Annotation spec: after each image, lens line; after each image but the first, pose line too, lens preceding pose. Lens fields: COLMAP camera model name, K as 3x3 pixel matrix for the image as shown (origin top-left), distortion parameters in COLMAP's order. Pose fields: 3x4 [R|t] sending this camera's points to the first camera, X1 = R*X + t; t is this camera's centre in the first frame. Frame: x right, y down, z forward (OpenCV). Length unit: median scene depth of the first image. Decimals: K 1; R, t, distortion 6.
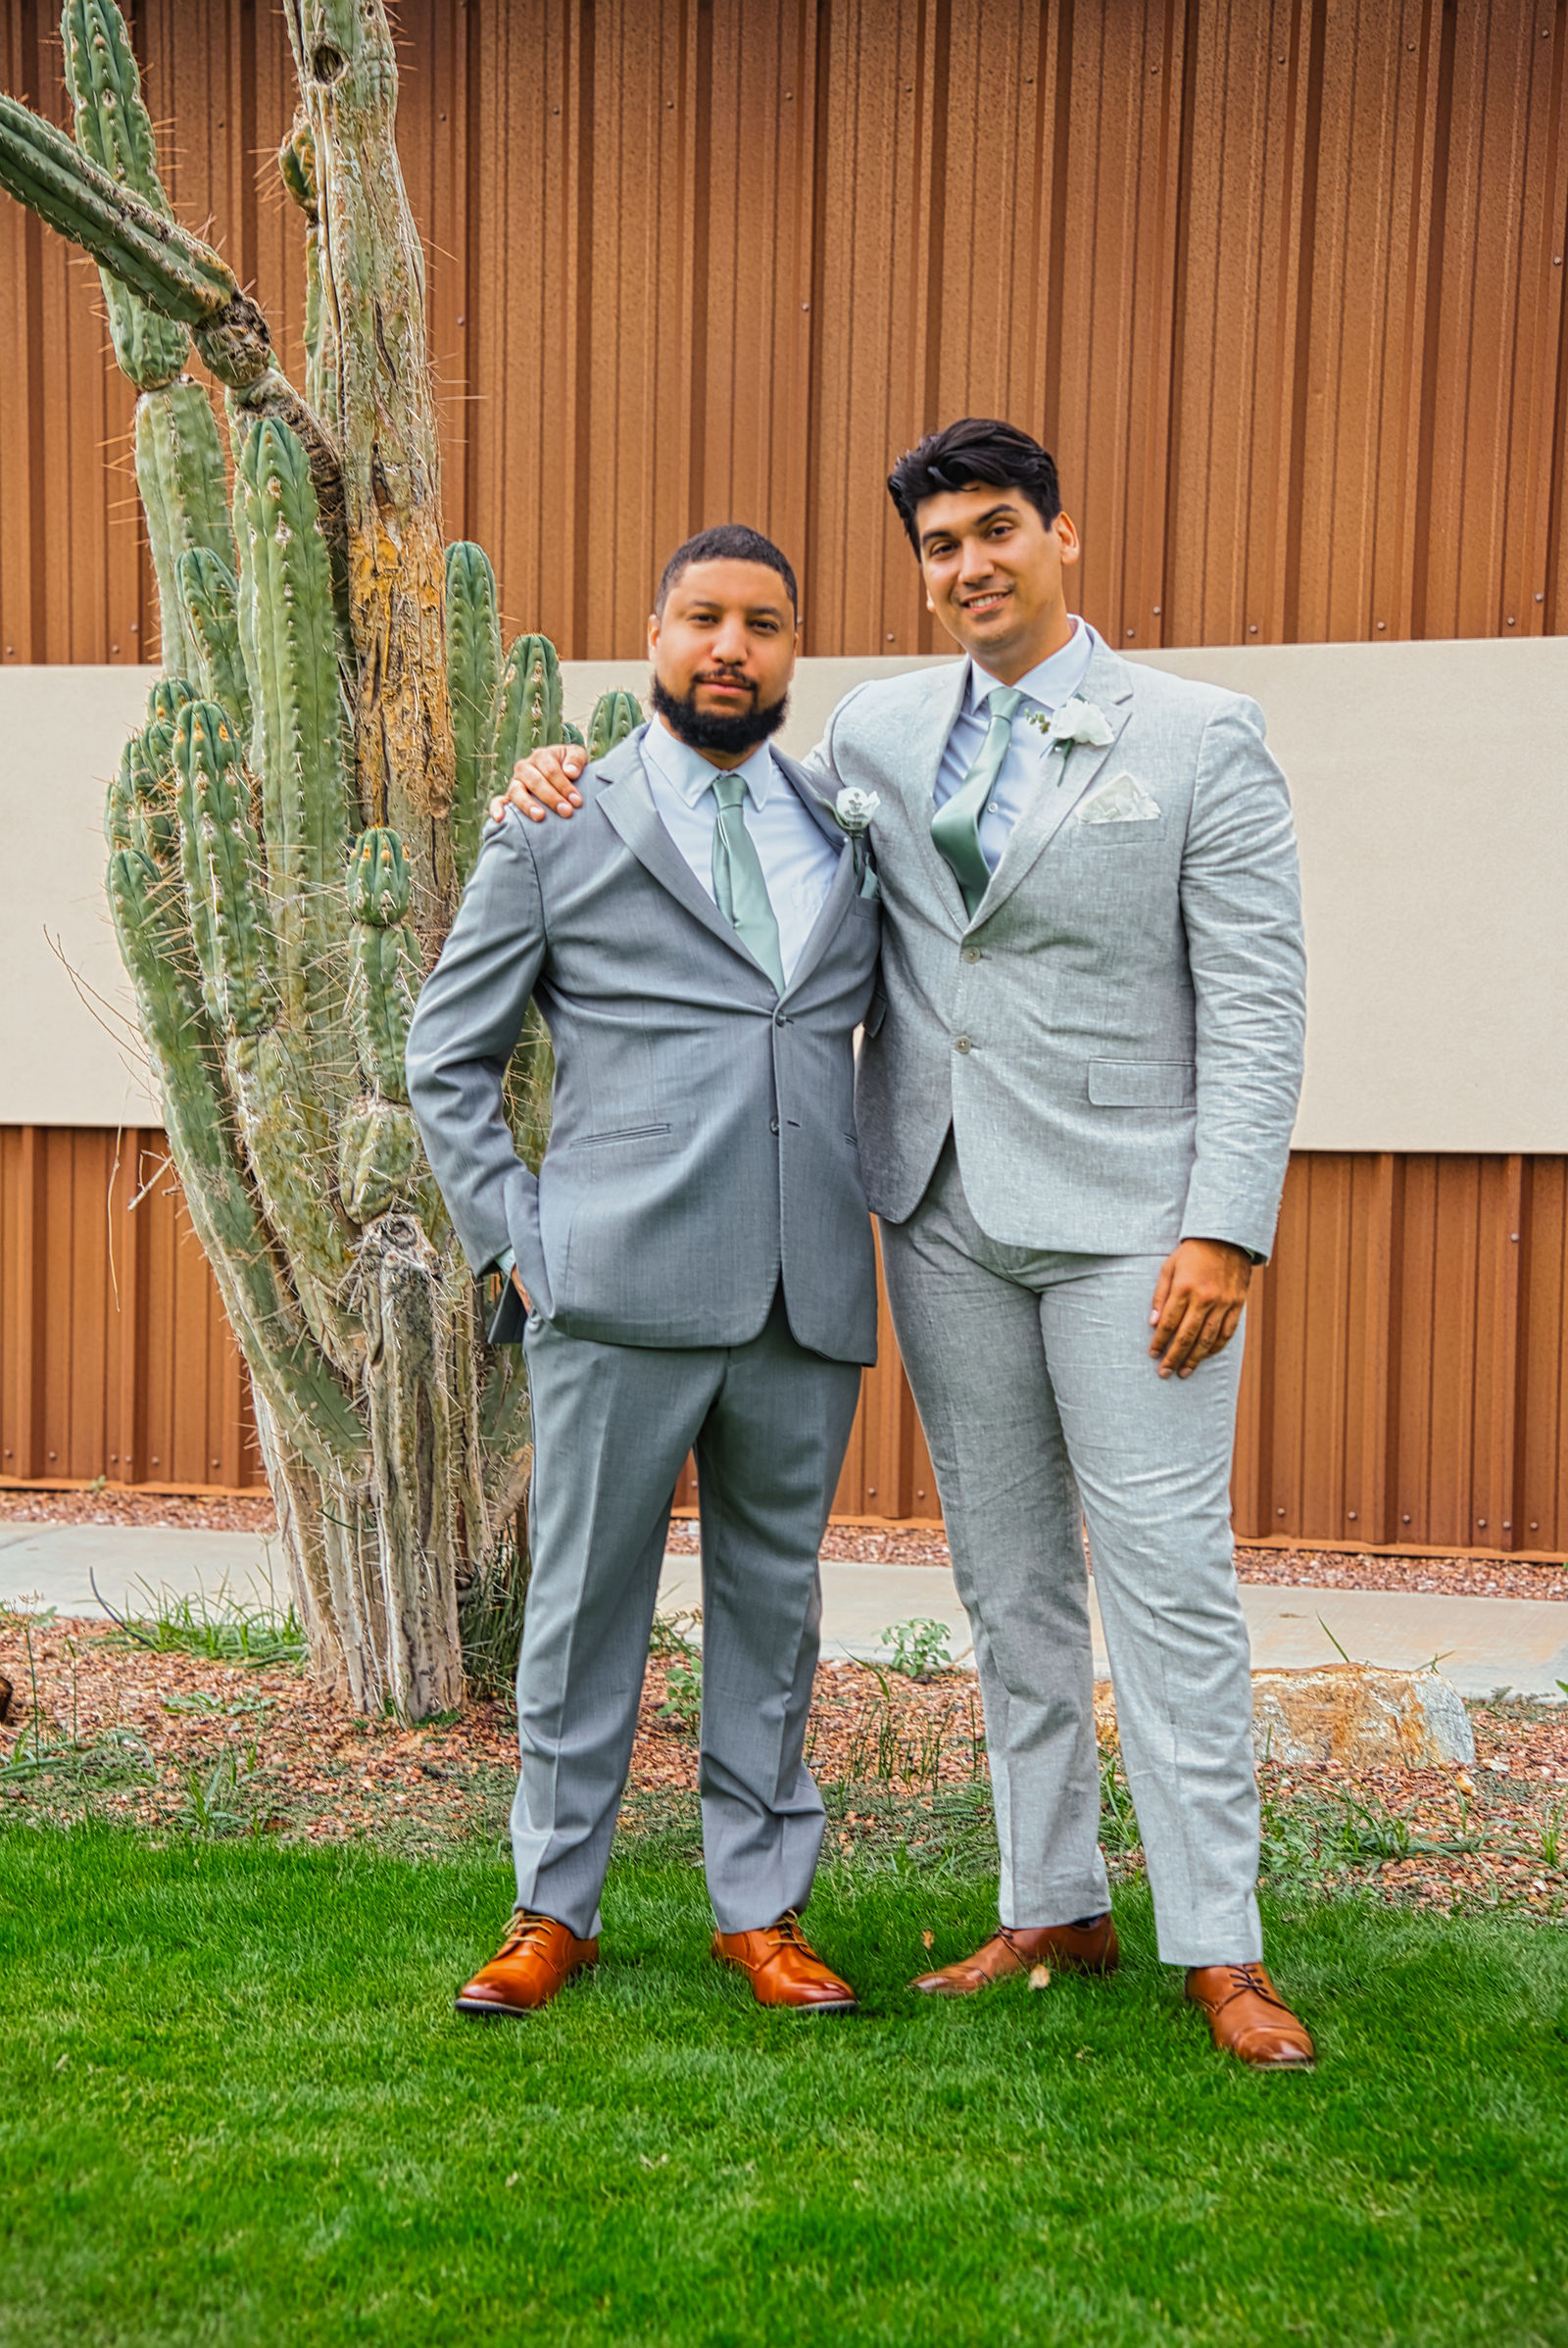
lens RADIAL K [[3773.8, 0, 719.2], [0, 3773.8, 1283.1], [0, 0, 1]] dist [0.211084, 0.473448]
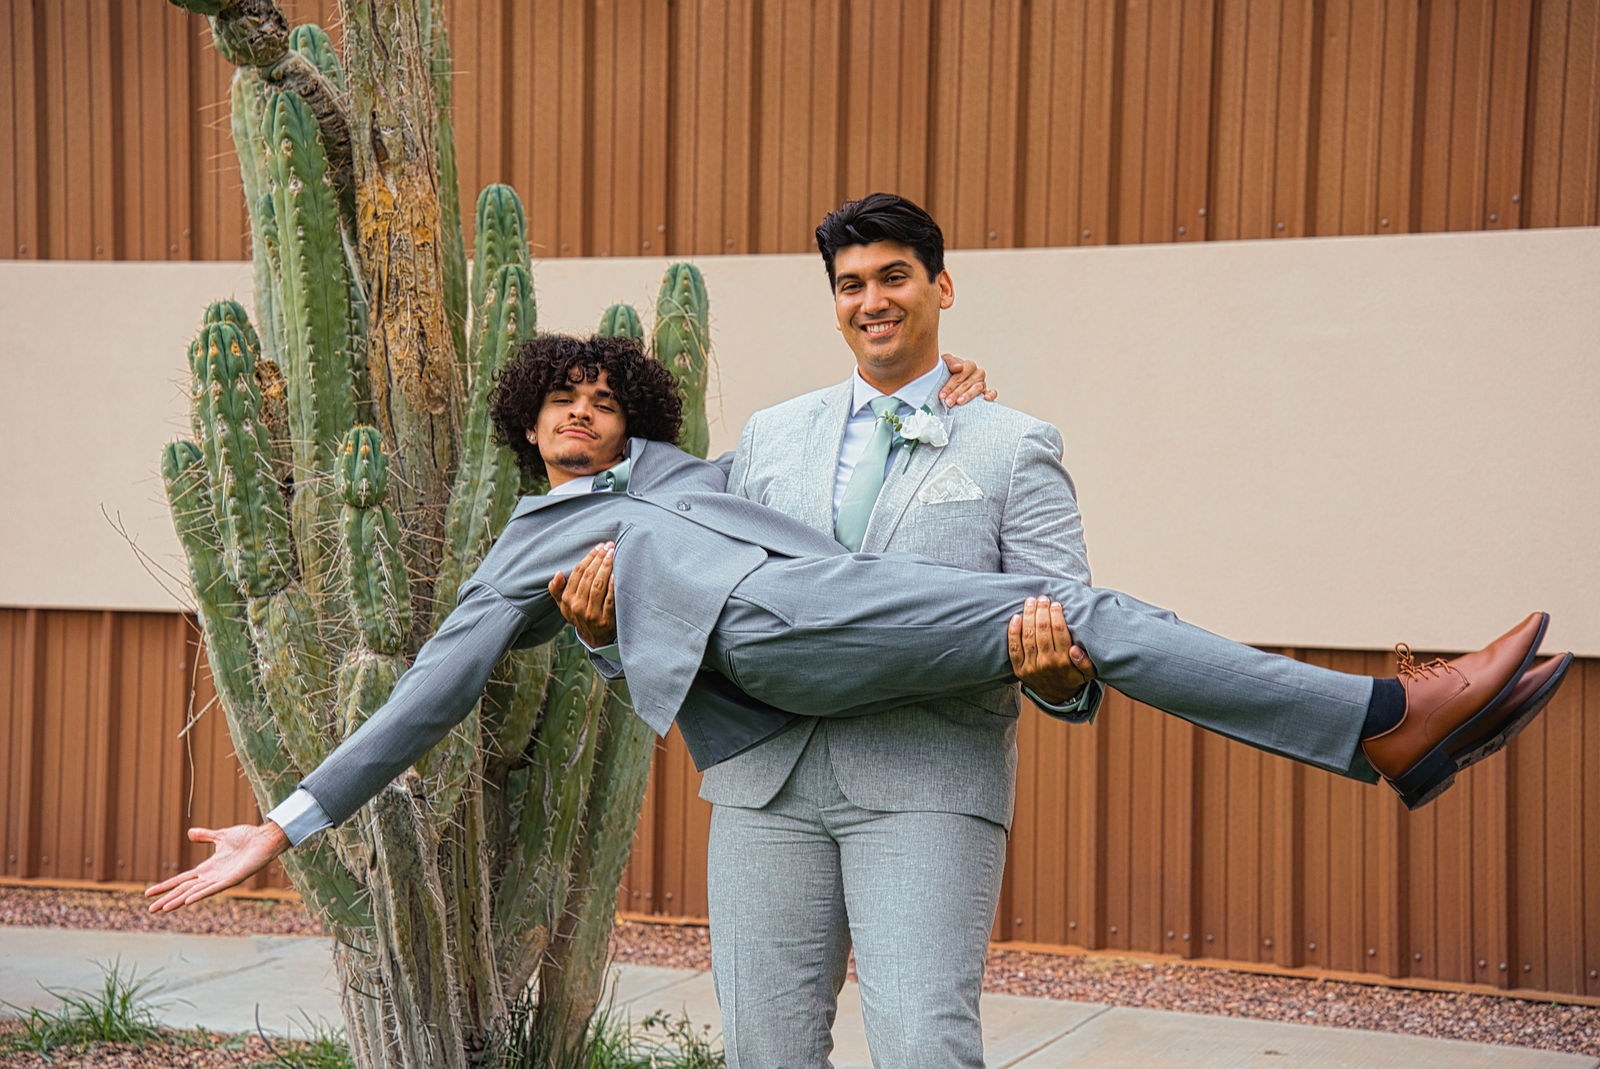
lens RADIAL K [[2820.7, 0, 811.3], [0, 2820.7, 542.1], [0, 0, 1]] dist [0.395157, 0.469516]
pose [[0.994814, 0.001085, -0.101706, 0.138445], [-0.006024, 0.998816, -0.048264, -0.038873], [0.101533, 0.048627, 0.993643, 0.111692]]
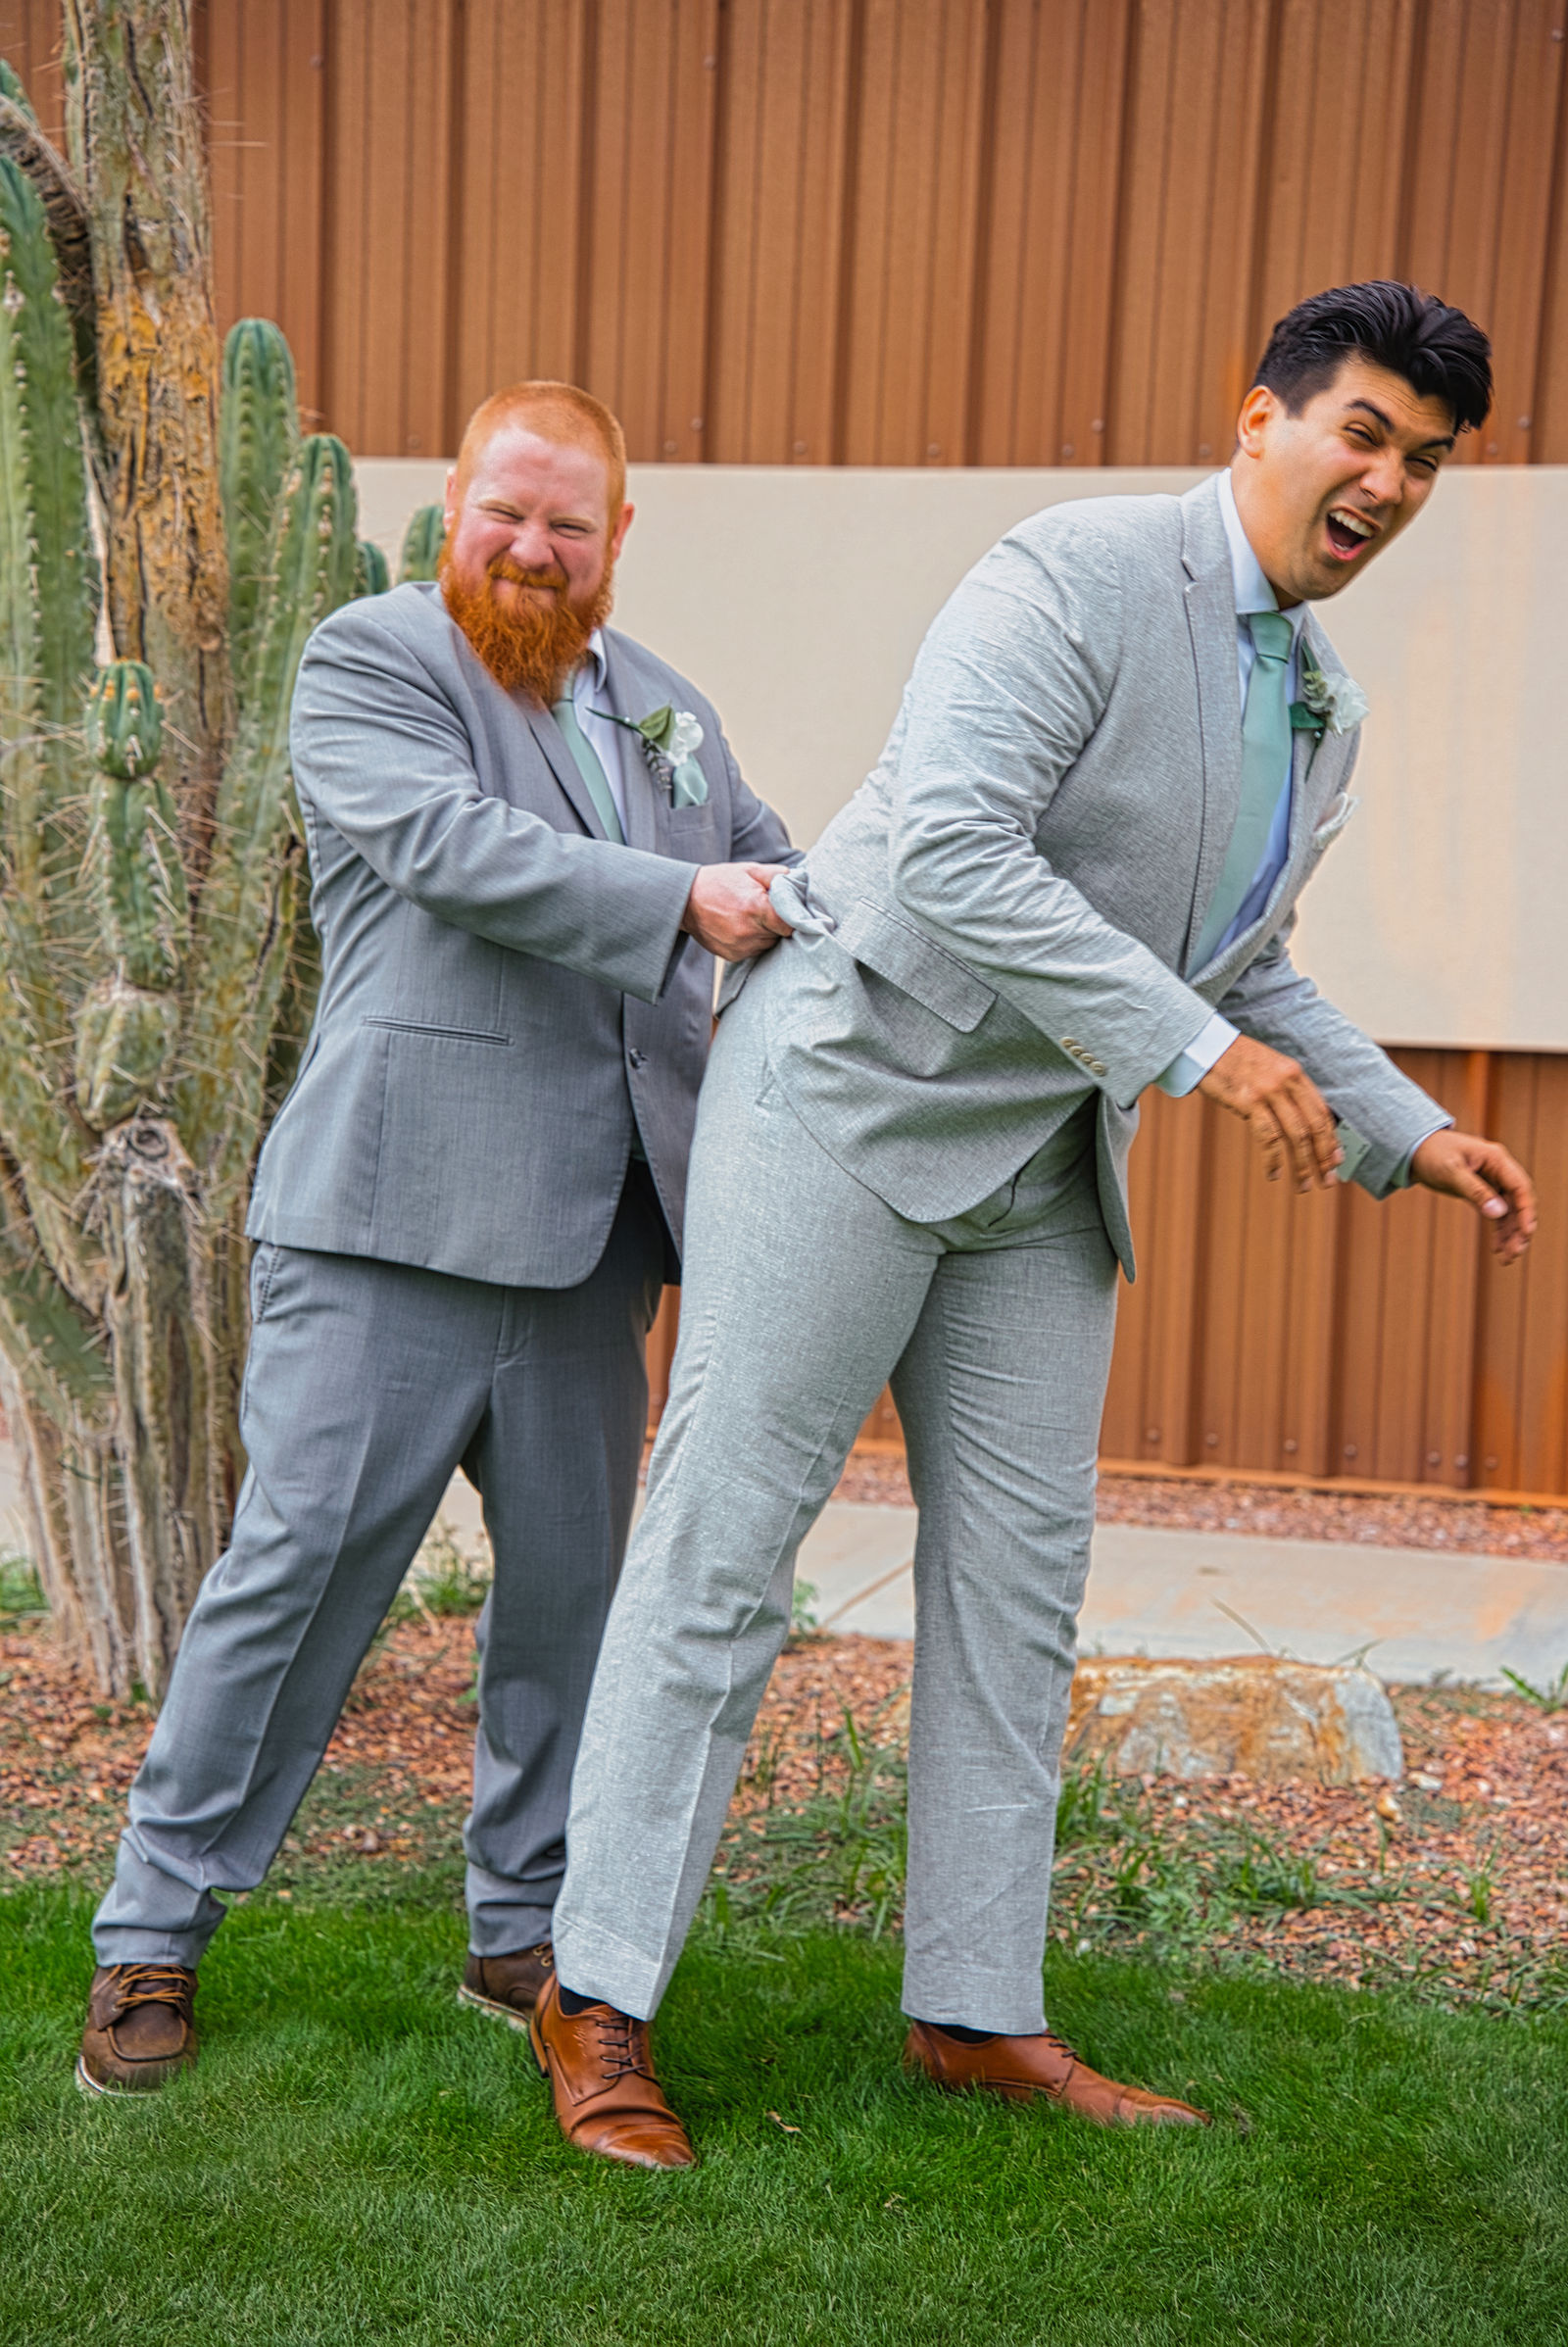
lens RADIAL K [[3982.5, 0, 782.6], [0, 3982.5, 1166.1], [0, 0, 1]] dist [0.372950, 0.380260]
pose [[0.999352, 0.022013, 0.028470, 0.030939], [-0.022321, 0.999695, 0.010572, -0.020319], [-0.028229, -0.011200, 0.999539, 0.096912]]
